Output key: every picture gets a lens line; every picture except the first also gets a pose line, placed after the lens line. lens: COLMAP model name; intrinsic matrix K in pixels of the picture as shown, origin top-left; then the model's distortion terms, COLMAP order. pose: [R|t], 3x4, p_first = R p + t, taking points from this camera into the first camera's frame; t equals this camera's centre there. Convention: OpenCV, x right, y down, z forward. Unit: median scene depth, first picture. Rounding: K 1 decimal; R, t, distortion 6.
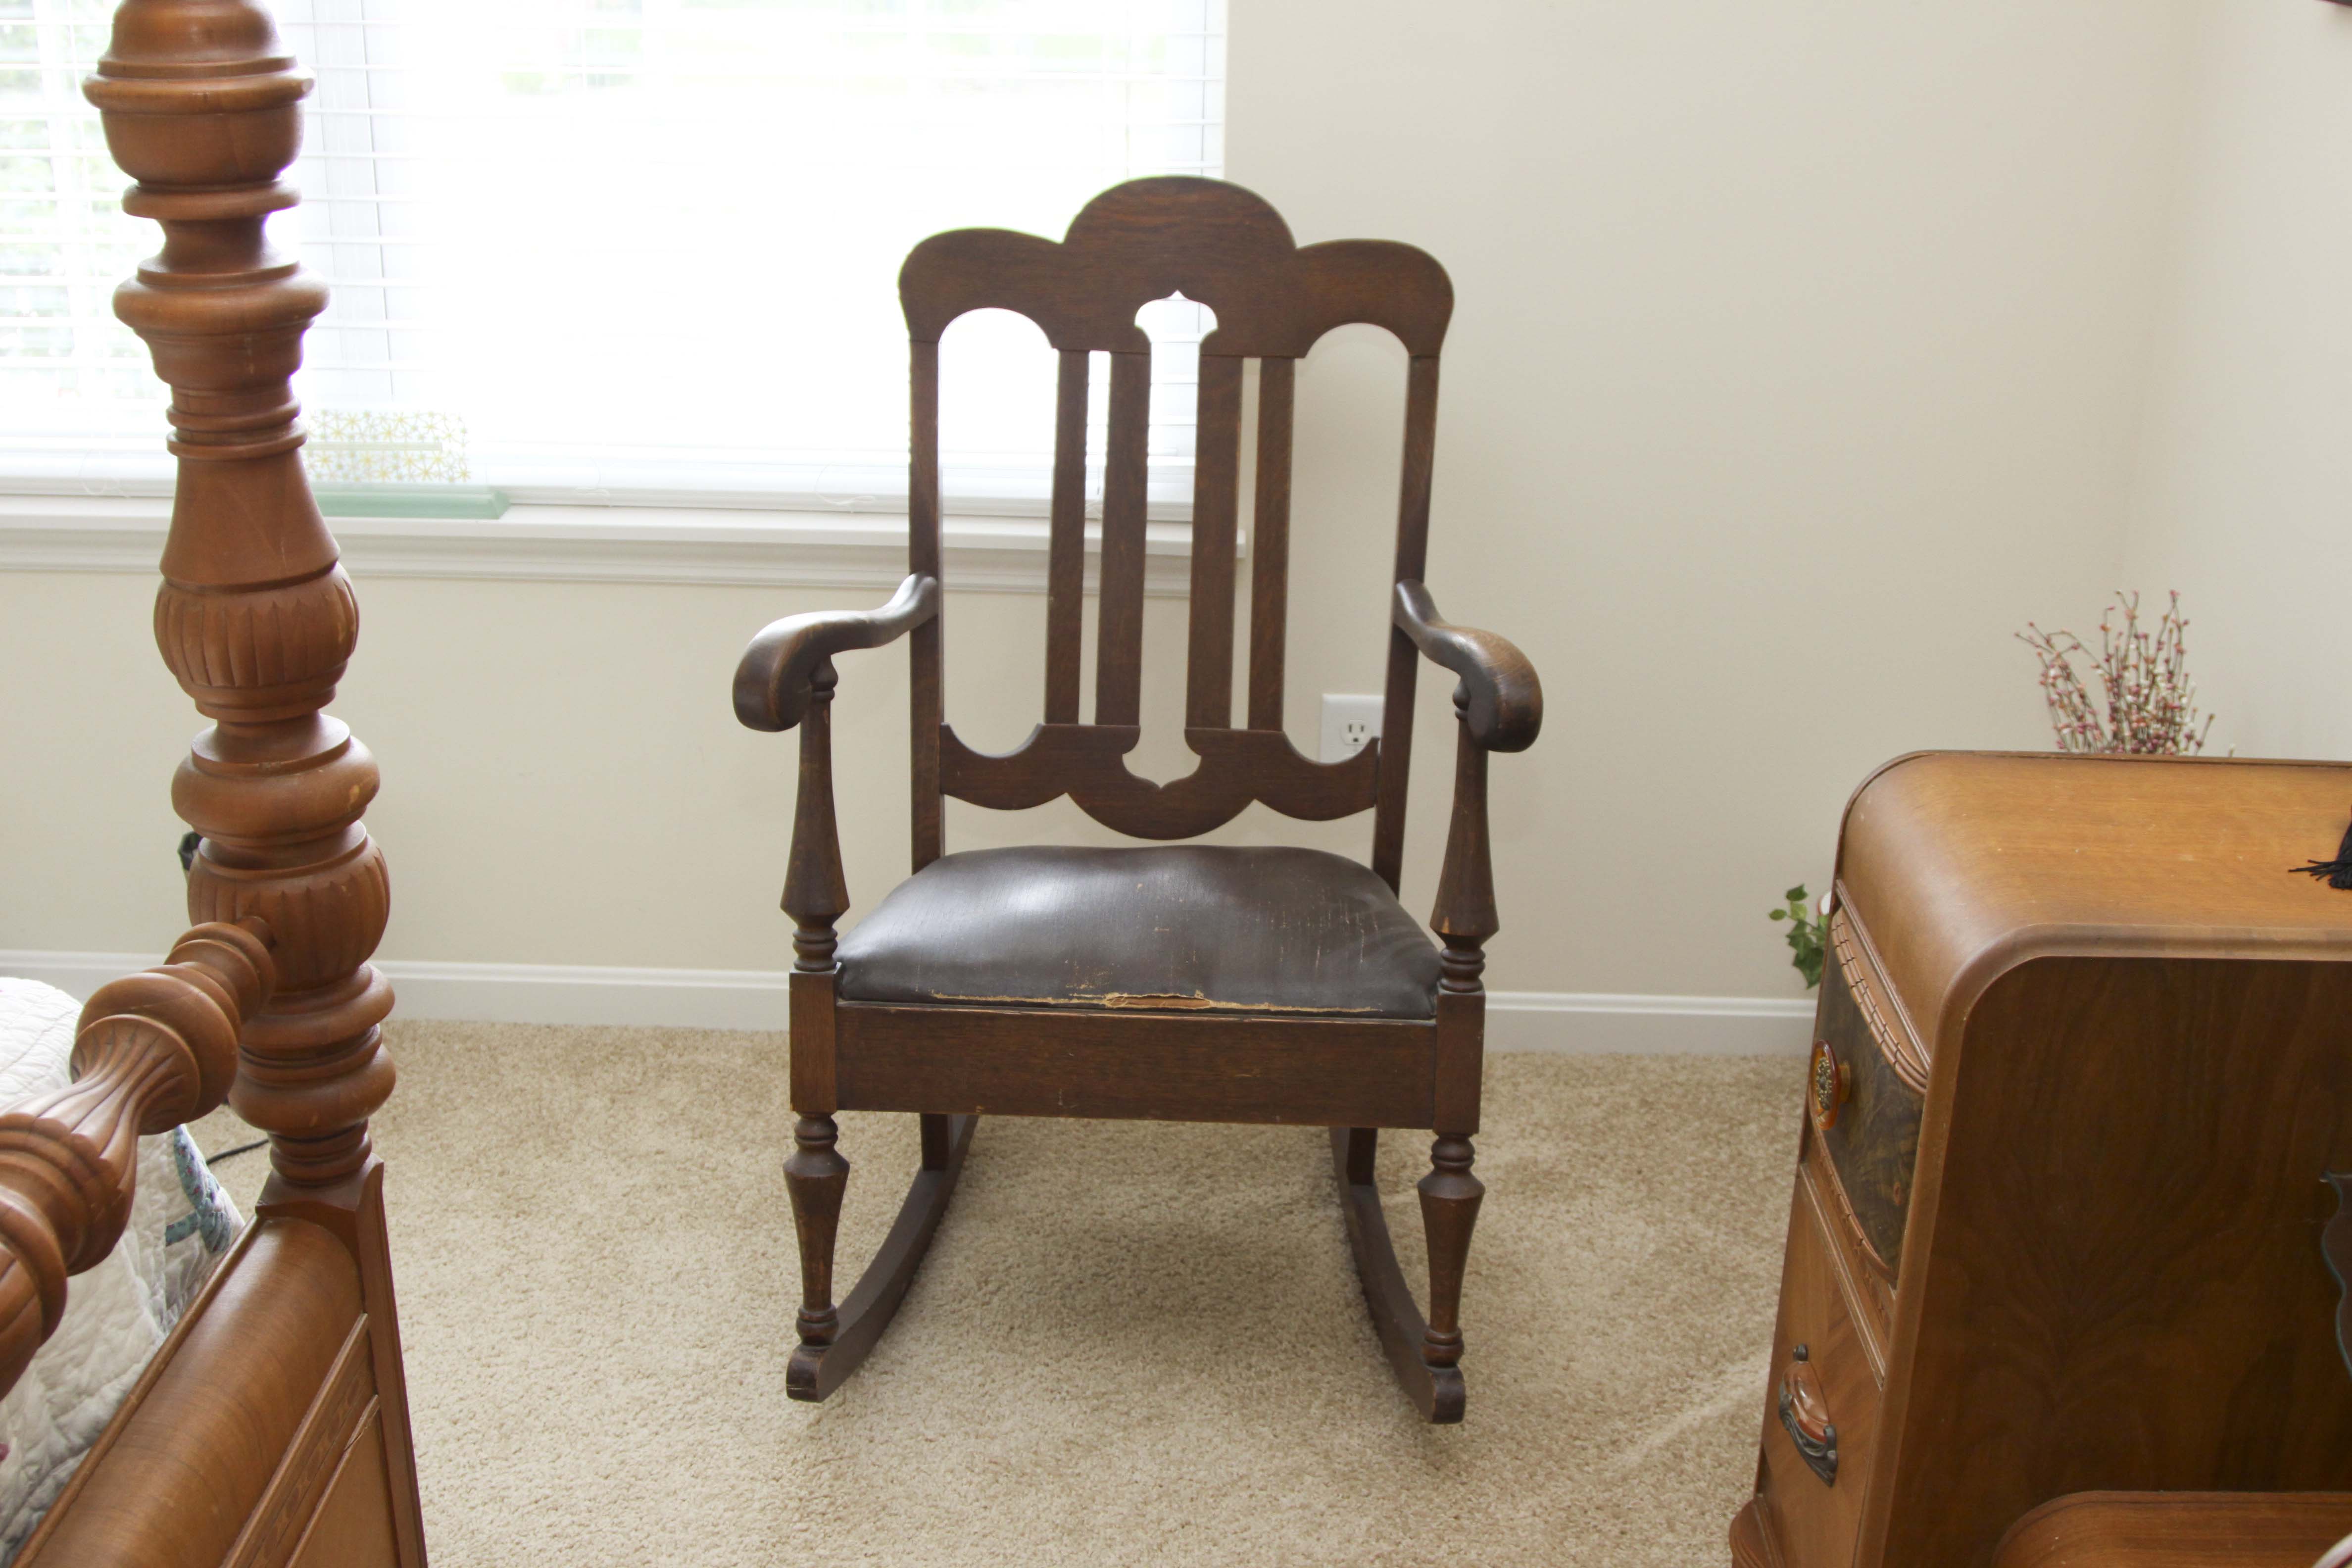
lens RADIAL K [[2812.3, 0, 1237.6], [0, 2812.3, 780.1], [0, 0, 1]] dist [-0.115685, 0.025131]
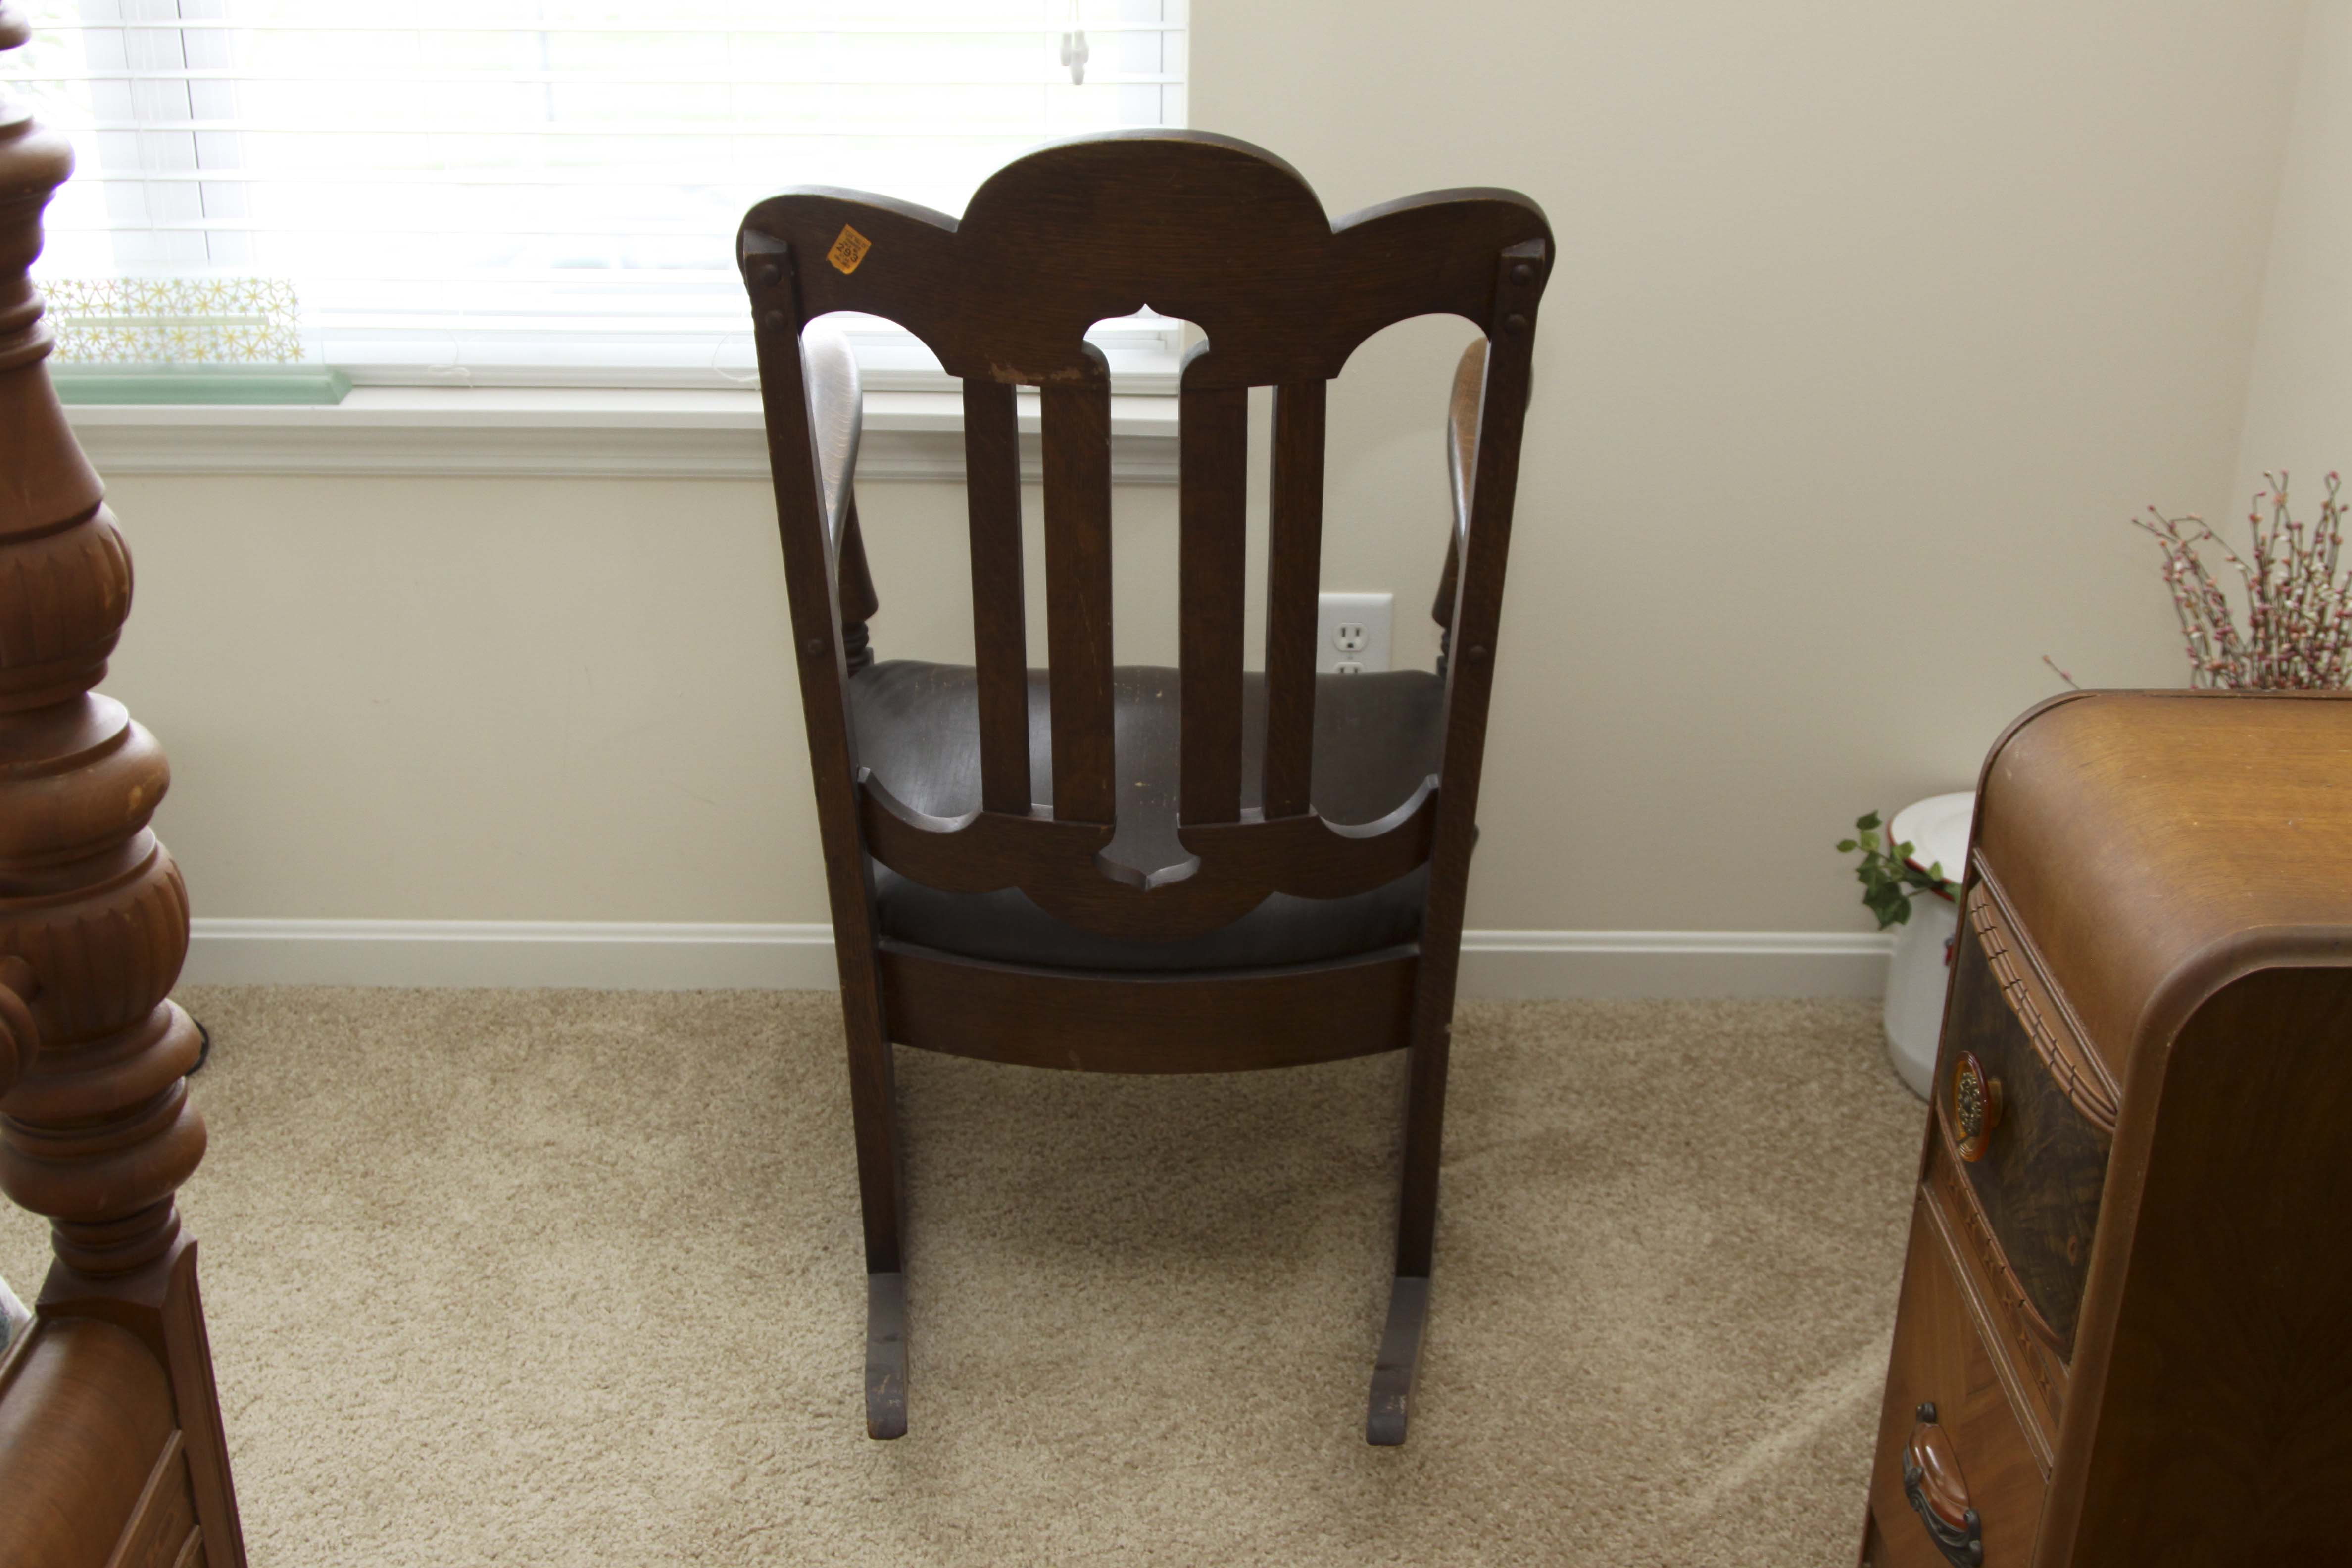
lens RADIAL K [[2963.6, 0, 1228.6], [0, 2963.6, 789.0], [0, 0, 1]] dist [-0.102647, 0.078435]
pose [[0.999655, -0.016771, 0.020191, -0.016739], [0.015609, 0.998287, 0.056382, -0.026252], [-0.021102, -0.056048, 0.998205, 0.111304]]
